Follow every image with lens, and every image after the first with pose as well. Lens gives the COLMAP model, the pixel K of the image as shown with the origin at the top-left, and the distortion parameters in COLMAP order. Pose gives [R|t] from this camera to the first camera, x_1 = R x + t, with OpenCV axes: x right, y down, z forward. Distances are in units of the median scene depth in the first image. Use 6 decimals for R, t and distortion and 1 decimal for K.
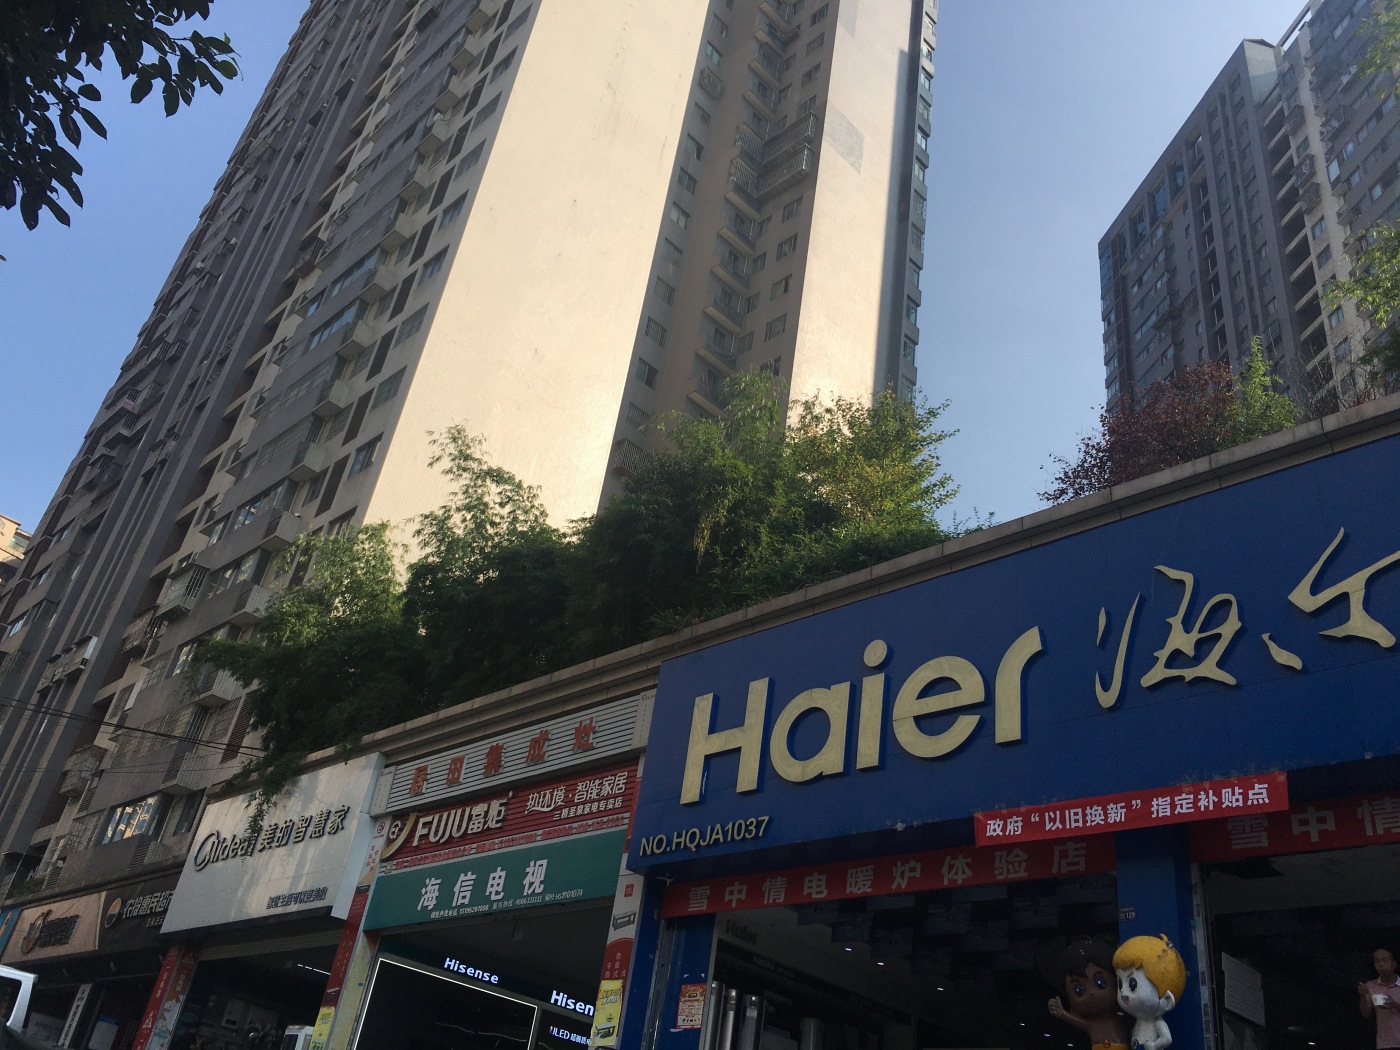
lens RADIAL K [[1180.0, 0, 700.0], [0, 1180.0, 525.0], [0, 0, 1]] dist [0.091952, -0.127573]
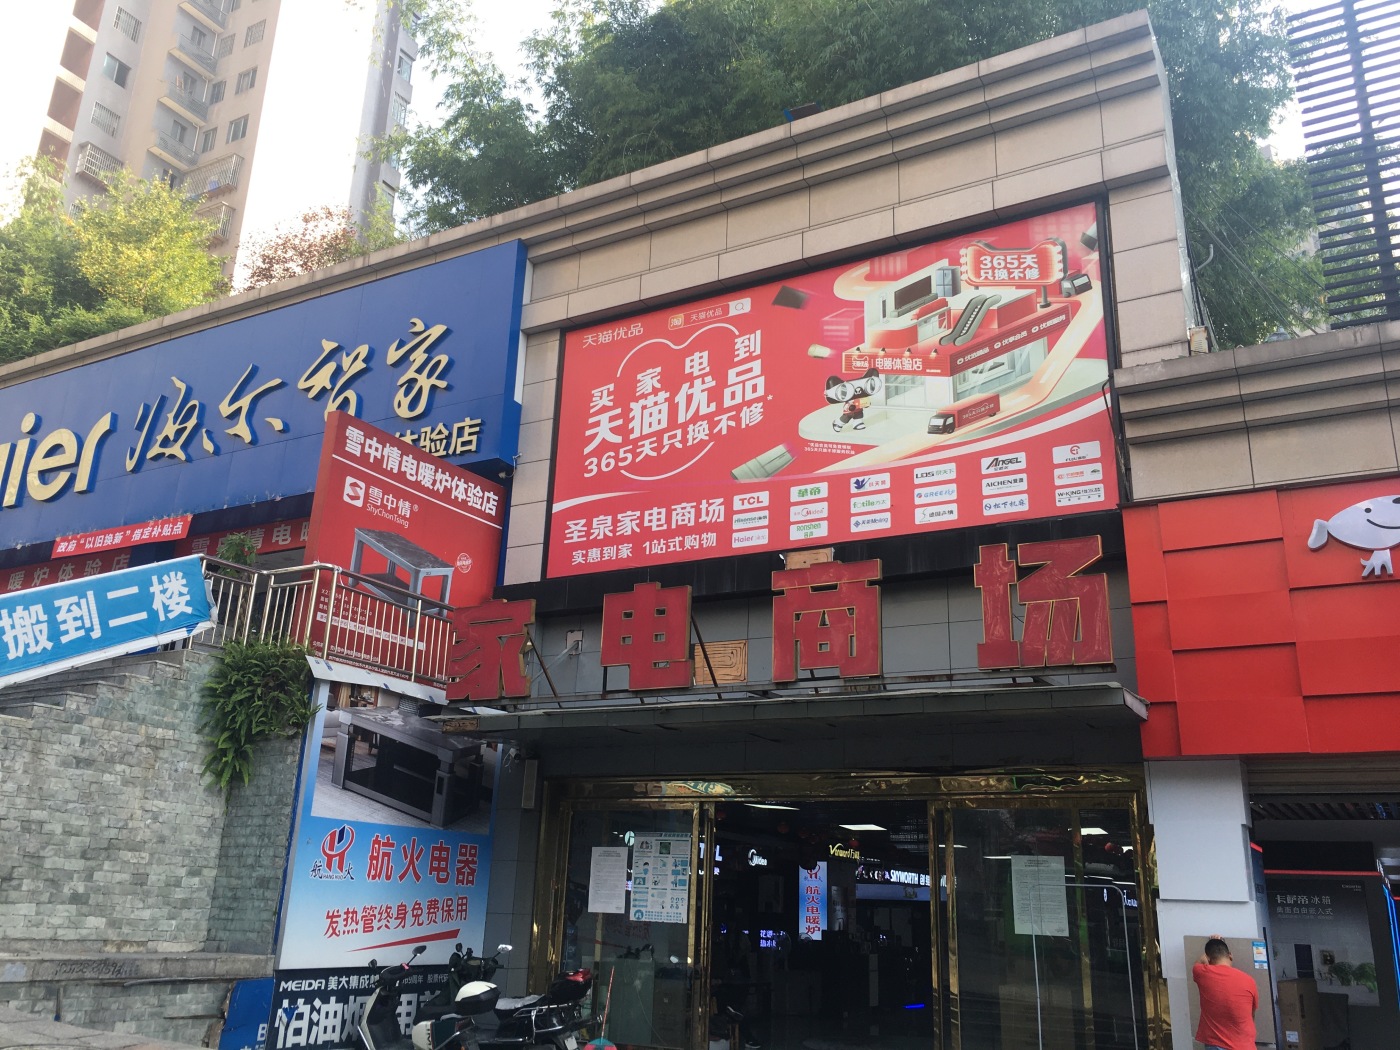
lens RADIAL K [[1180.0, 0, 700.0], [0, 1180.0, 525.0], [0, 0, 1]] dist [0.091952, -0.127573]
pose [[0.962798, -0.019091, 0.269548, 0.608379], [-0.053900, 0.963890, 0.260790, -0.213197], [-0.264793, -0.265617, 0.927002, -0.619340]]
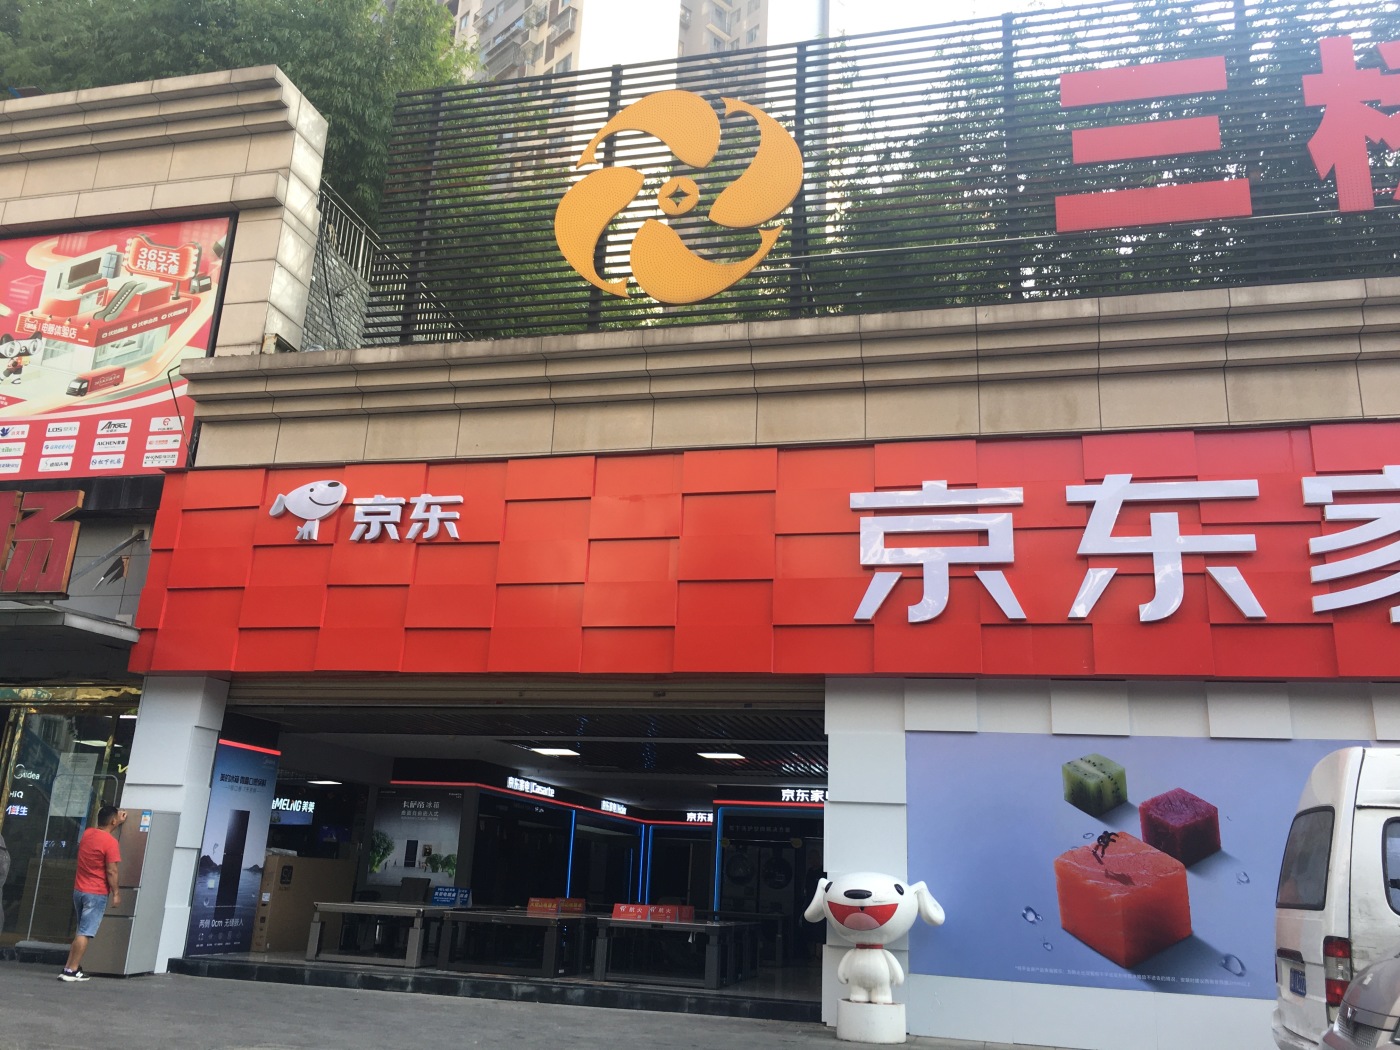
lens RADIAL K [[1180.0, 0, 700.0], [0, 1180.0, 525.0], [0, 0, 1]] dist [0.091952, -0.127573]
pose [[0.861237, 0.051486, 0.505589, 1.099081], [-0.207065, 0.944081, 0.256583, -0.371466], [-0.464106, -0.325669, 0.823739, -1.092408]]
